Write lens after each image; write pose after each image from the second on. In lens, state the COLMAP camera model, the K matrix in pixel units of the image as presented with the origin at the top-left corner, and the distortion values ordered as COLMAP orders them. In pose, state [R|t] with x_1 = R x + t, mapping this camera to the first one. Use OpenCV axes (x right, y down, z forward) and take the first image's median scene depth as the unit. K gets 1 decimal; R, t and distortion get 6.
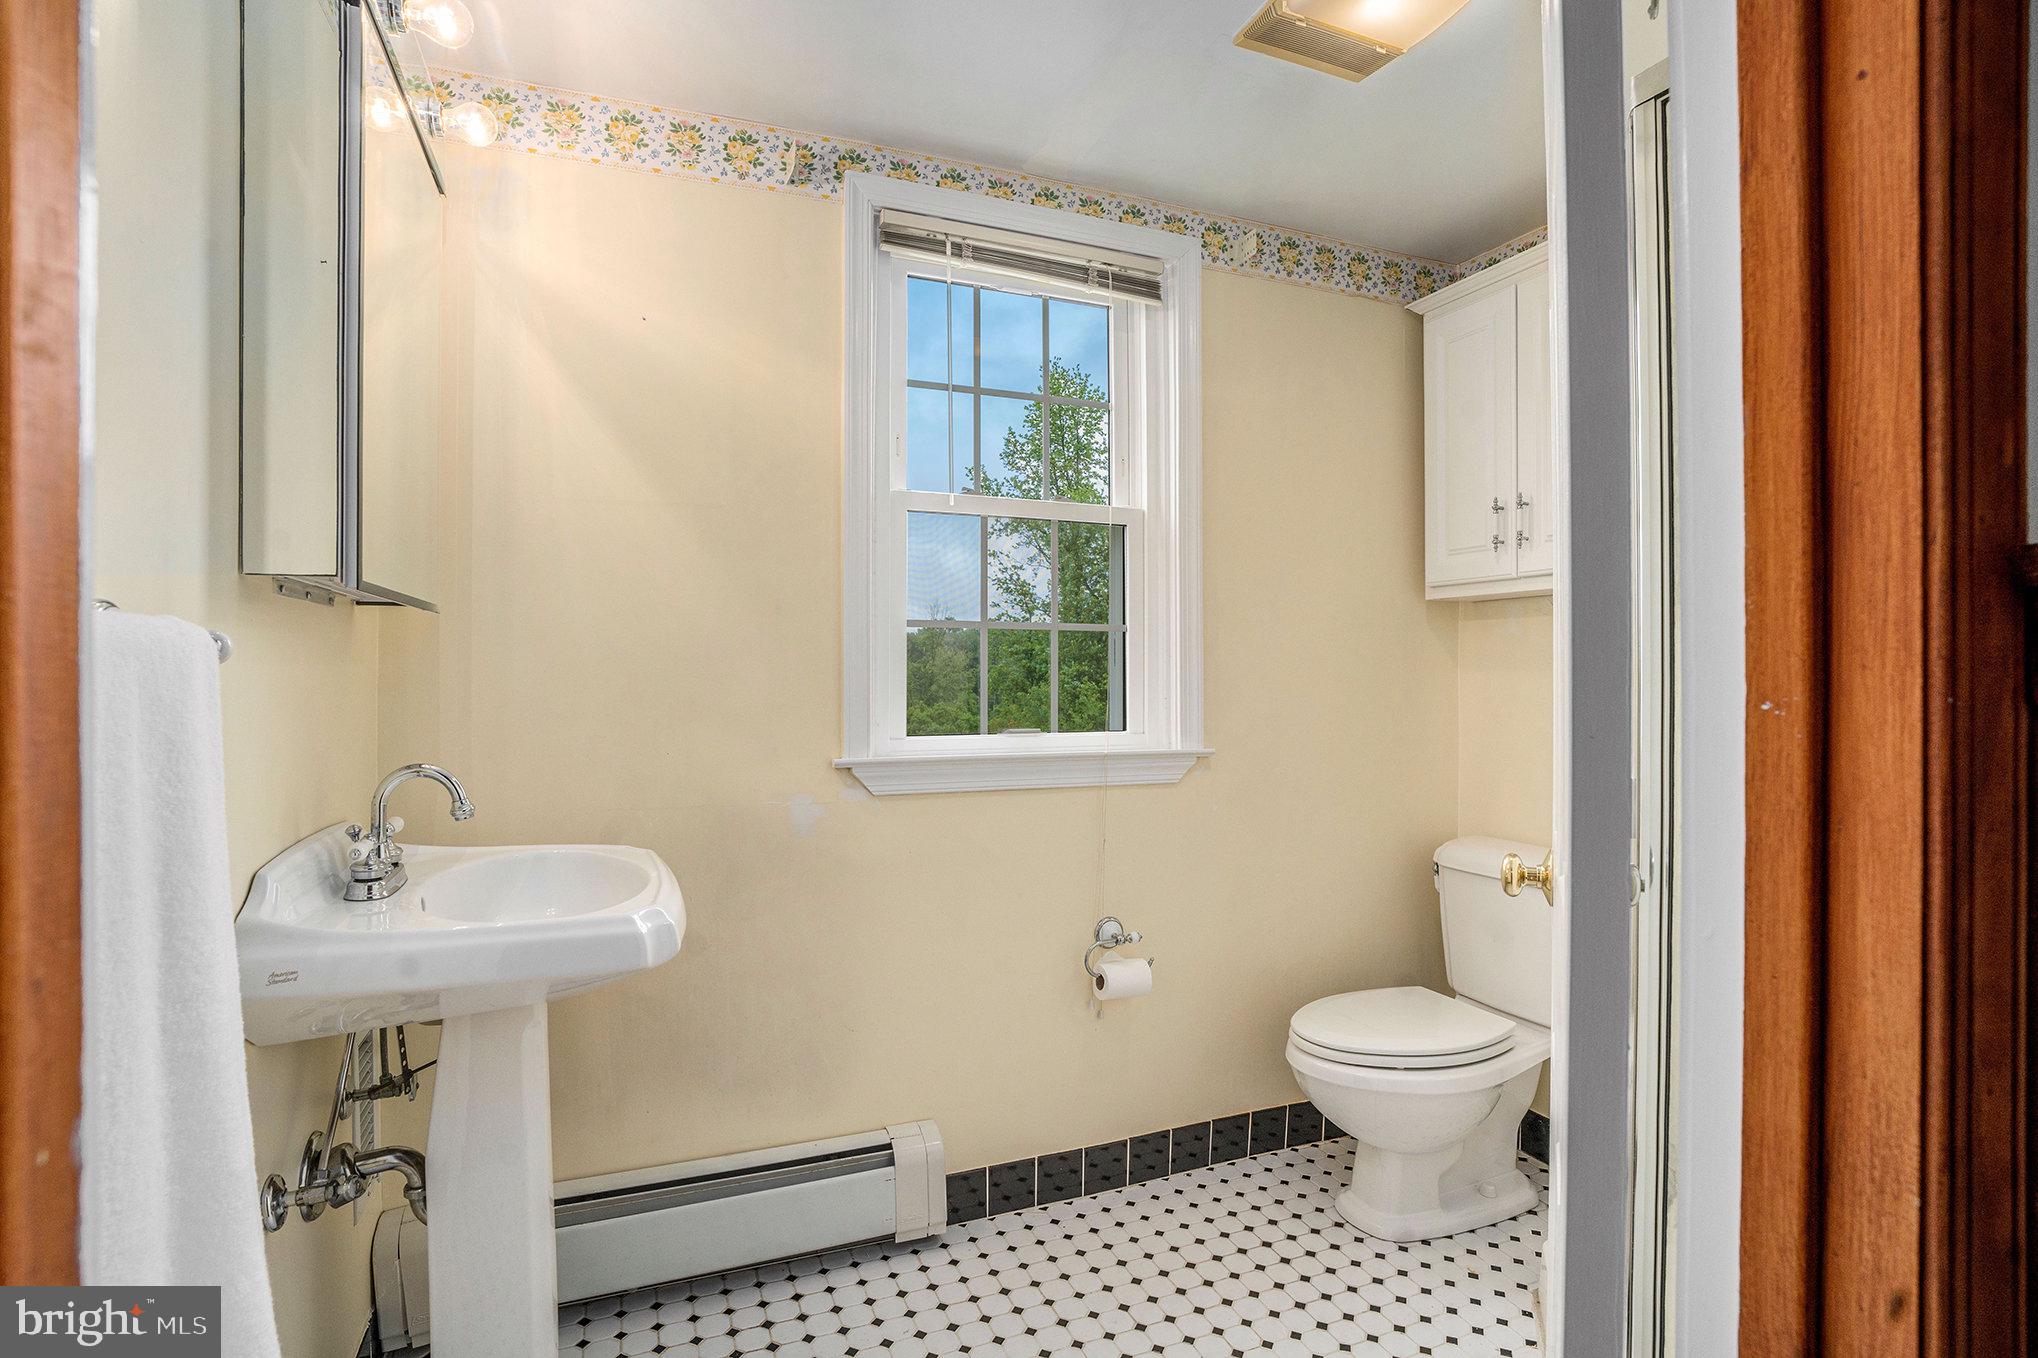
lens RADIAL K [[968.6, 0, 998.1], [0, 968.6, 676.6], [0, 0, 1]] dist [-0.044772, 0.008553]
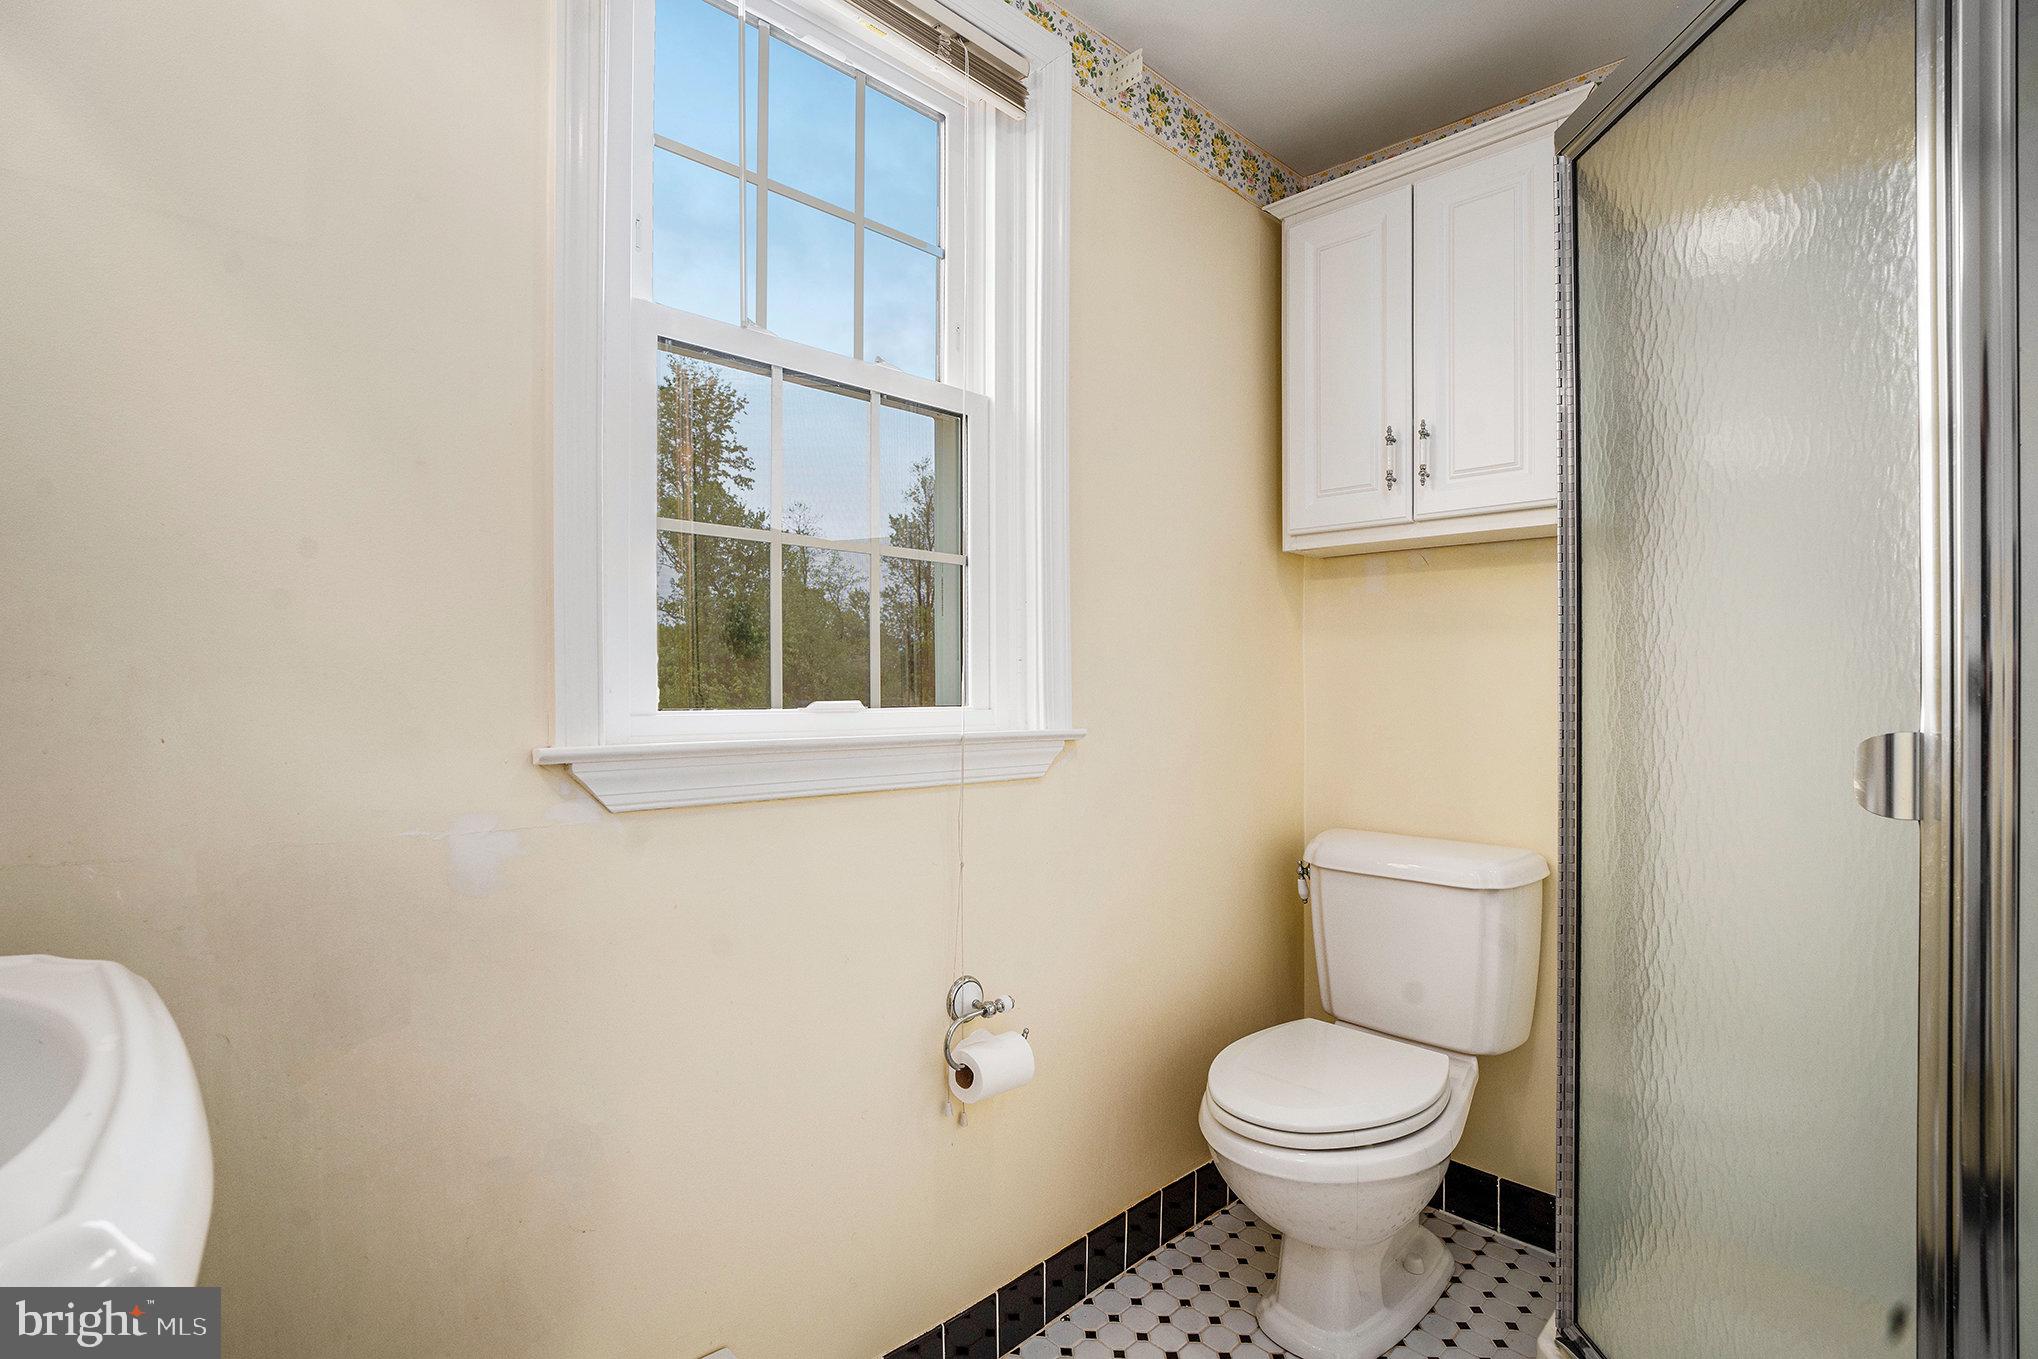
lens RADIAL K [[968.6, 0, 1022.9], [0, 968.6, 663.6], [0, 0, 1]] dist [-0.044772, 0.008553]
pose [[0.919190, 0.010406, 0.393676, -0.111613], [-0.002013, 0.999762, -0.021726, 0.041685], [-0.393809, 0.019177, 0.918992, 0.339175]]
